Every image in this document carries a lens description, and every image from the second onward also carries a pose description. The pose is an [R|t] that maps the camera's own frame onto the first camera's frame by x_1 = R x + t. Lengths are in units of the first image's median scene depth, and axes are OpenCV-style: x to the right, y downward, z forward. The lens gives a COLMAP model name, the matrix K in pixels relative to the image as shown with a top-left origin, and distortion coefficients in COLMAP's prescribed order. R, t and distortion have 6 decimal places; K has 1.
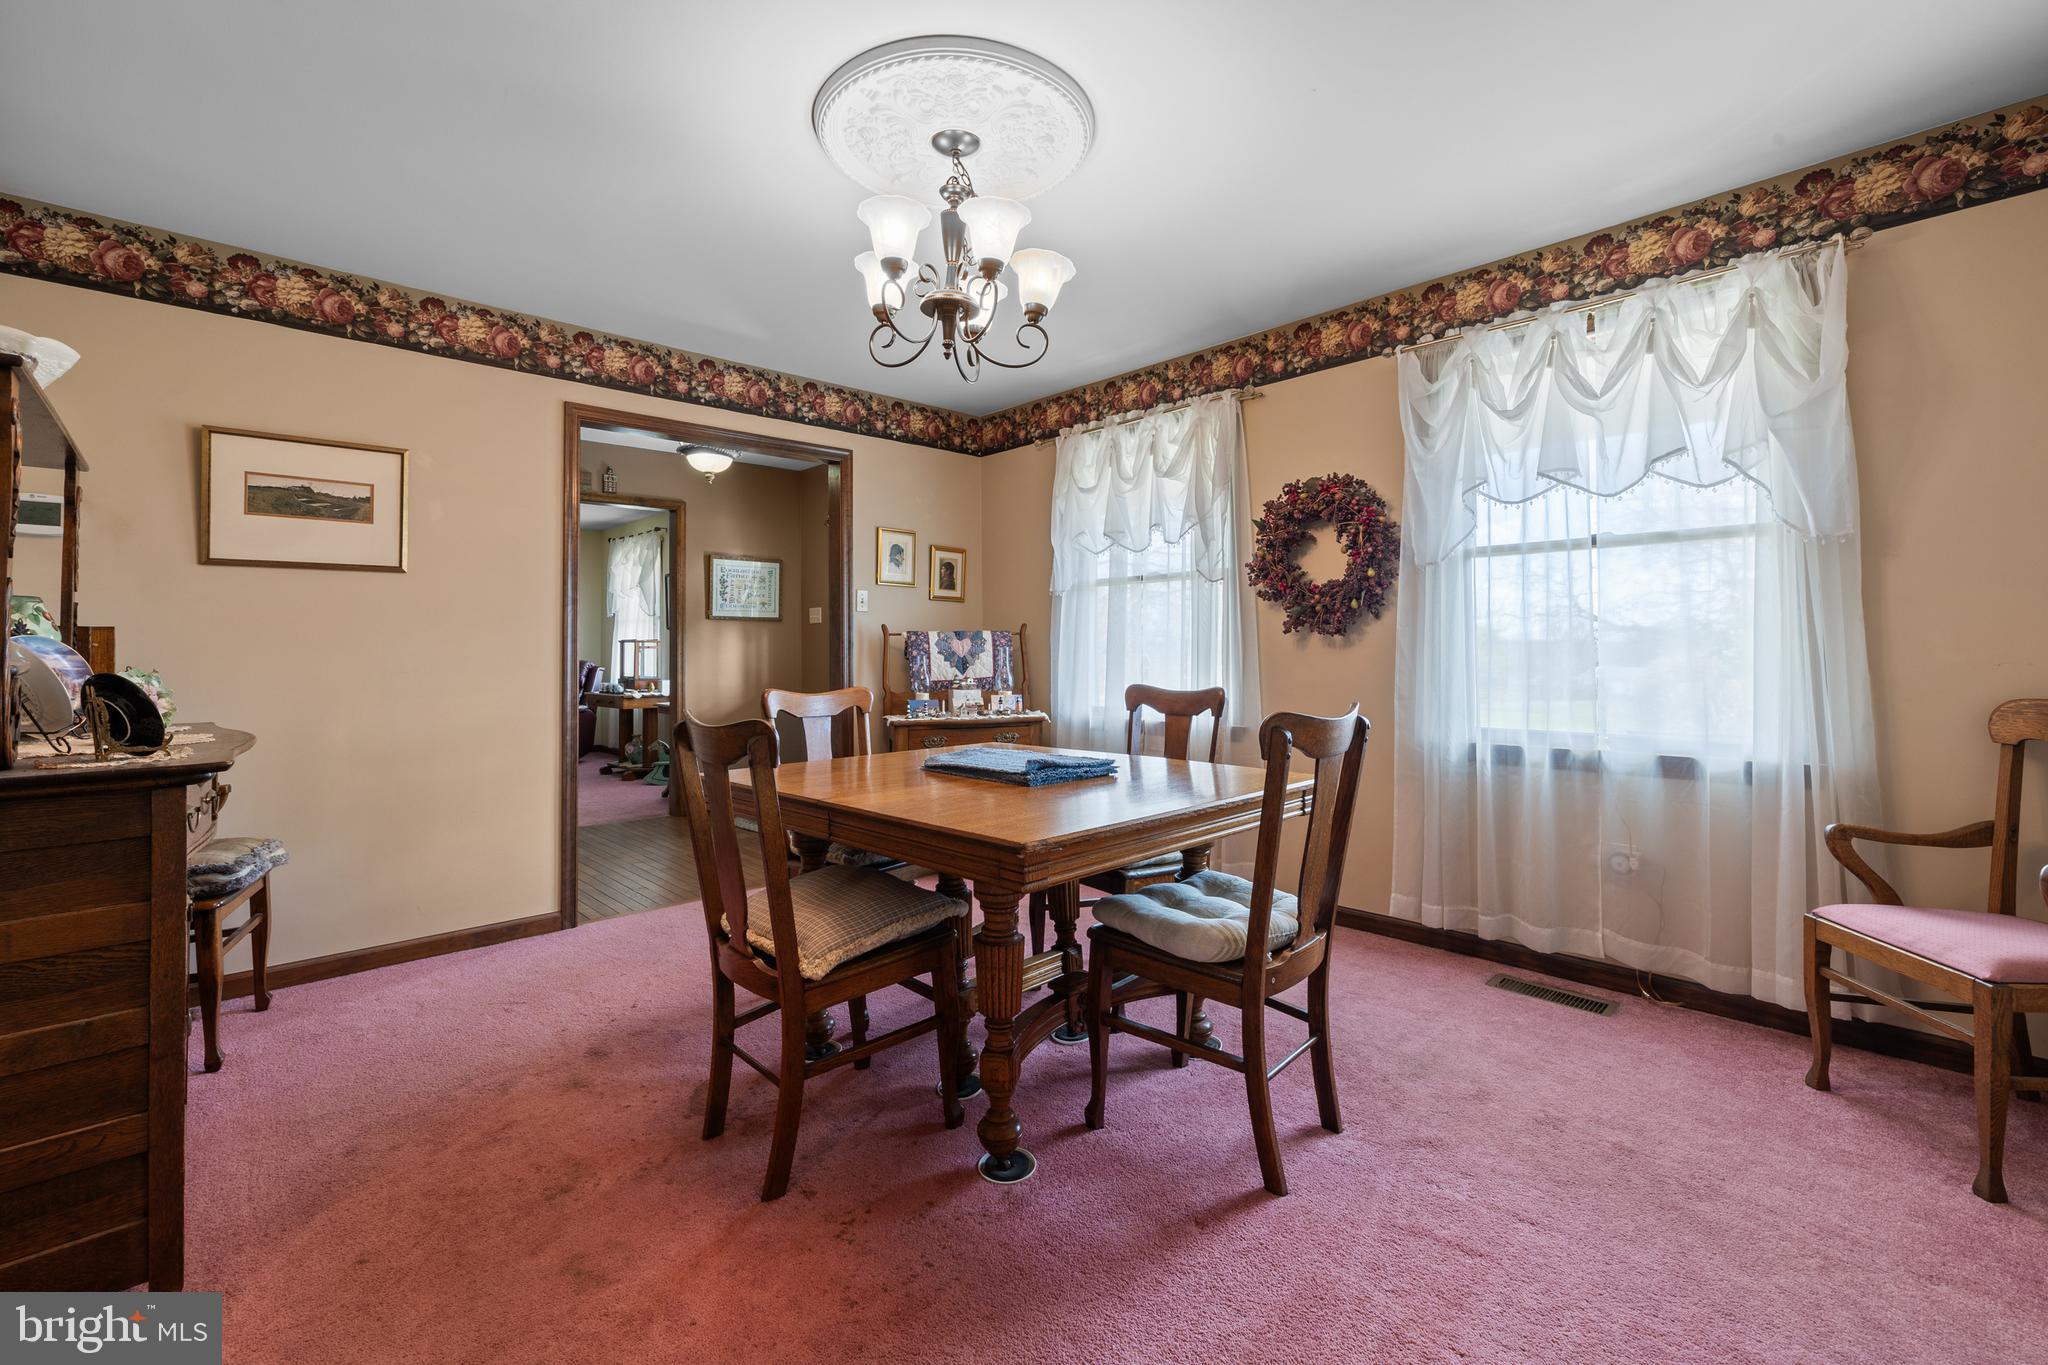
lens RADIAL K [[871.9, 0, 1028.0], [0, 871.9, 674.2], [0, 0, 1]] dist [-0.000633, 0.000028]
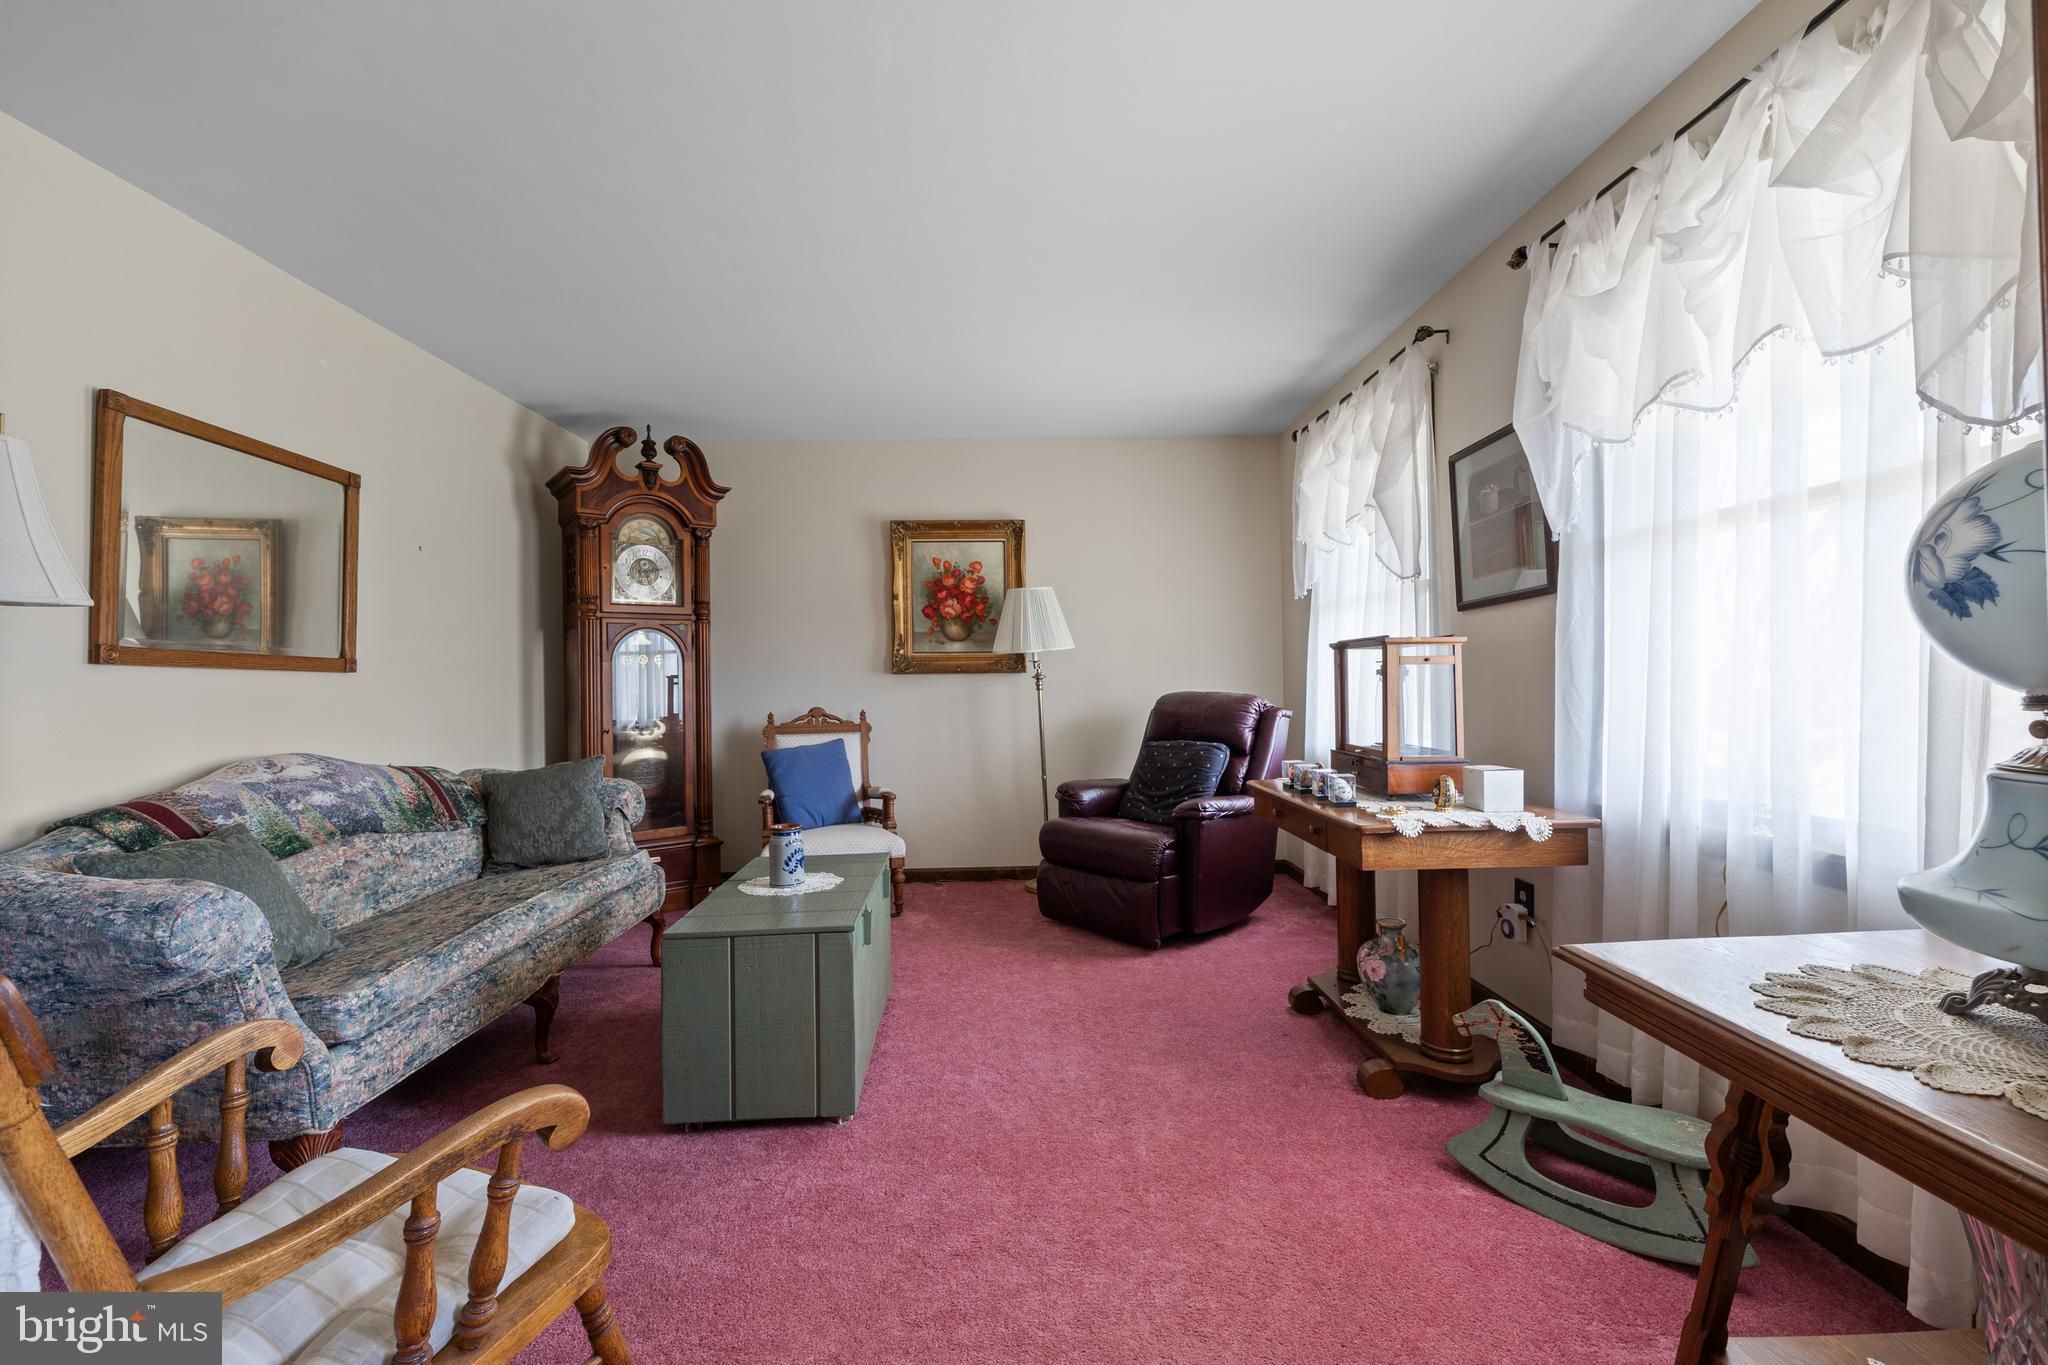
lens RADIAL K [[871.9, 0, 1028.0], [0, 871.9, 674.2], [0, 0, 1]] dist [-0.000633, 0.000028]
pose [[0.739030, -0.023267, -0.673271, -0.320946], [0.013399, 0.999713, -0.019841, -0.020889], [0.673540, 0.005642, 0.739130, 0.652312]]
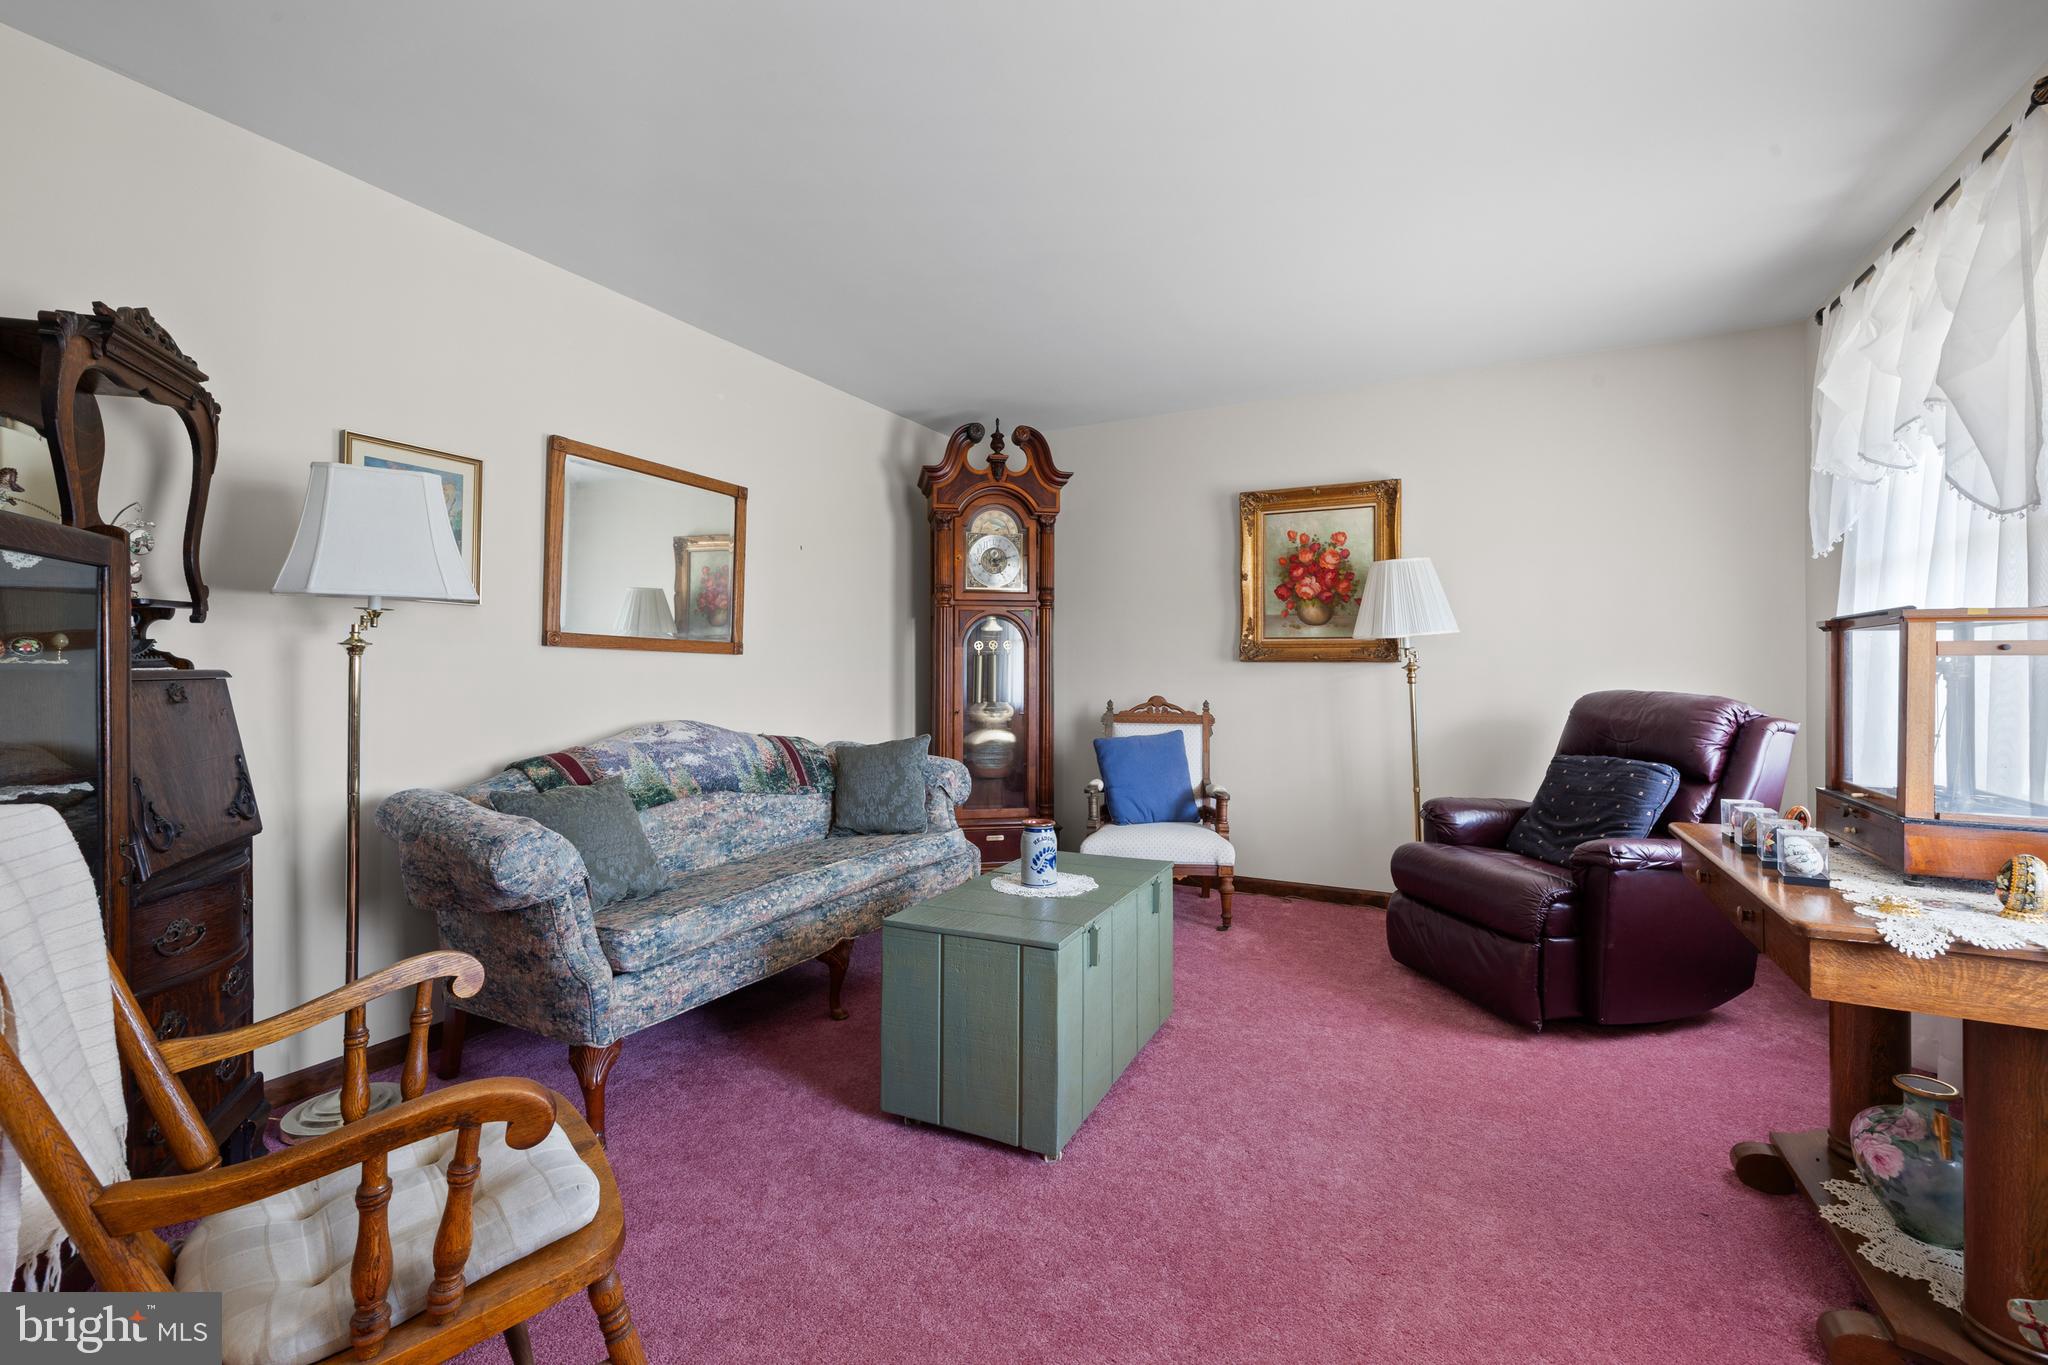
lens RADIAL K [[872.1, 0, 1022.2], [0, 872.1, 666.1], [0, 0, 1]] dist [-0.001609, 0.000780]
pose [[0.313379, -0.011508, -0.949558, -0.319254], [-0.010660, 0.999821, -0.015636, -0.021550], [0.949568, 0.015022, 0.313200, 0.731015]]
